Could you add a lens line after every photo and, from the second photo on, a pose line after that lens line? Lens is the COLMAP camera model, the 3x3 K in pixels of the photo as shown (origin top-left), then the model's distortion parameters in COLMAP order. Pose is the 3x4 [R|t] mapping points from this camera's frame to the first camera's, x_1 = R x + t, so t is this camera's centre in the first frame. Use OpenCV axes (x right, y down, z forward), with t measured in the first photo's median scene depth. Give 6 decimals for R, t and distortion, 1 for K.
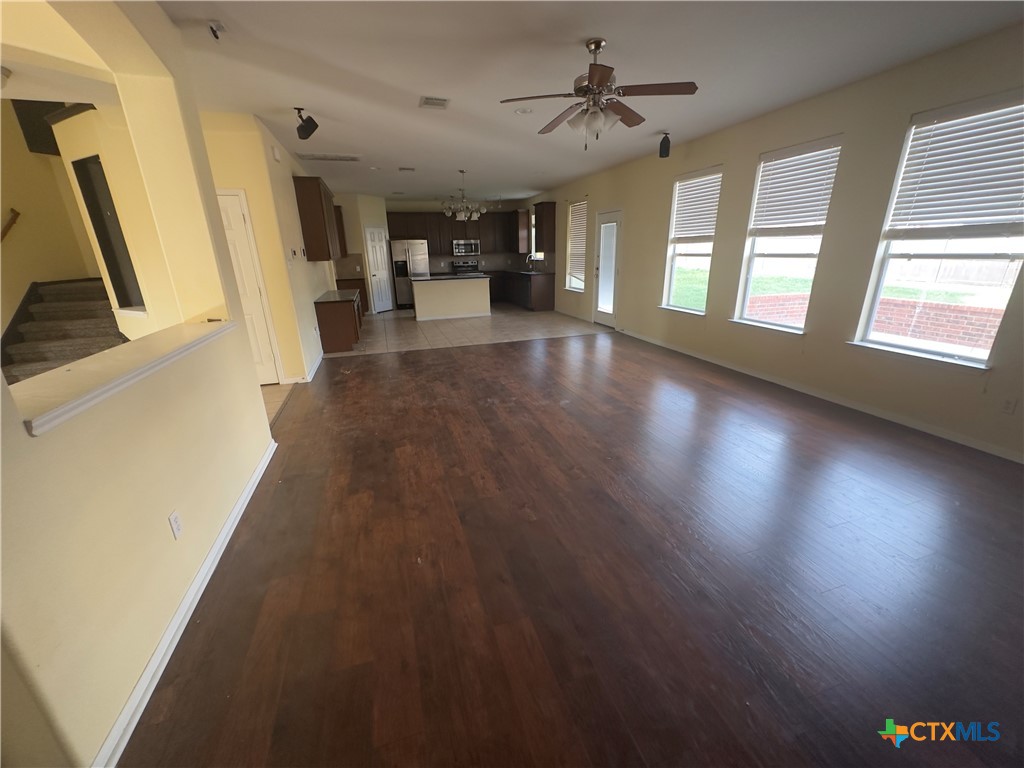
lens RADIAL K [[405.6, 0, 515.2], [0, 405.6, 381.9], [0, 0, 1]] dist [0.001113, 0.000186]
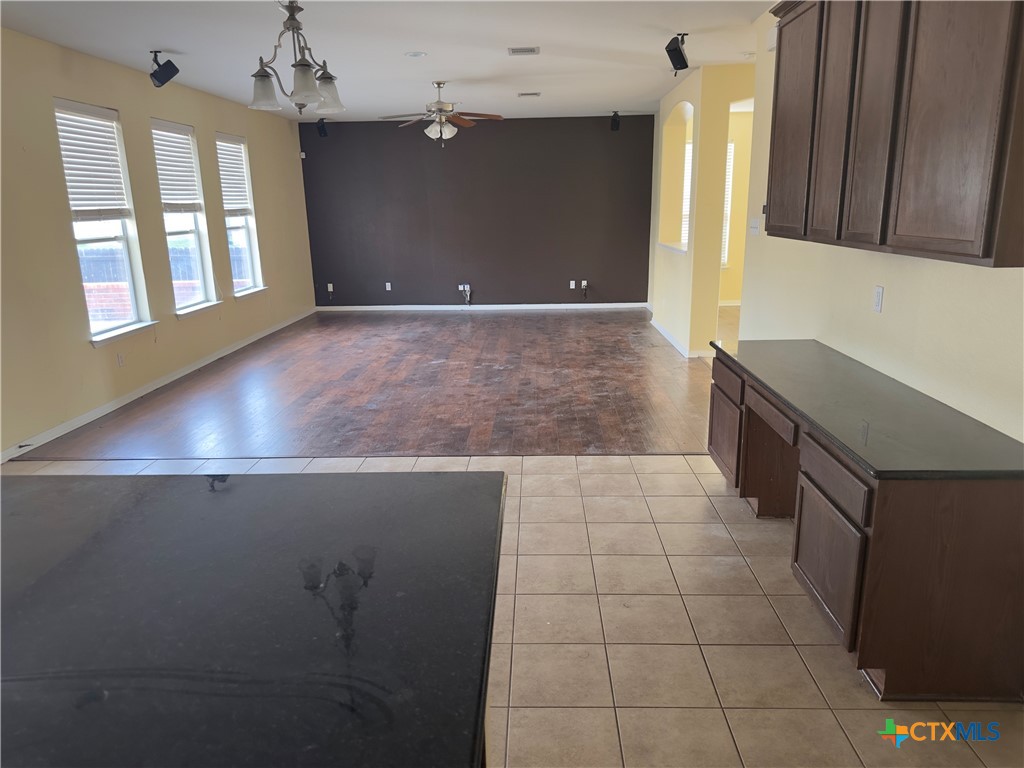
lens RADIAL K [[714.2, 0, 513.0], [0, 714.2, 385.8], [0, 0, 1]] dist [0.007269, 0.001434]
pose [[-0.938814, -0.050776, 0.340661, -0.561120], [0.140350, 0.846833, 0.513006, -0.658971], [-0.314531, 0.529429, -0.787893, 1.968416]]
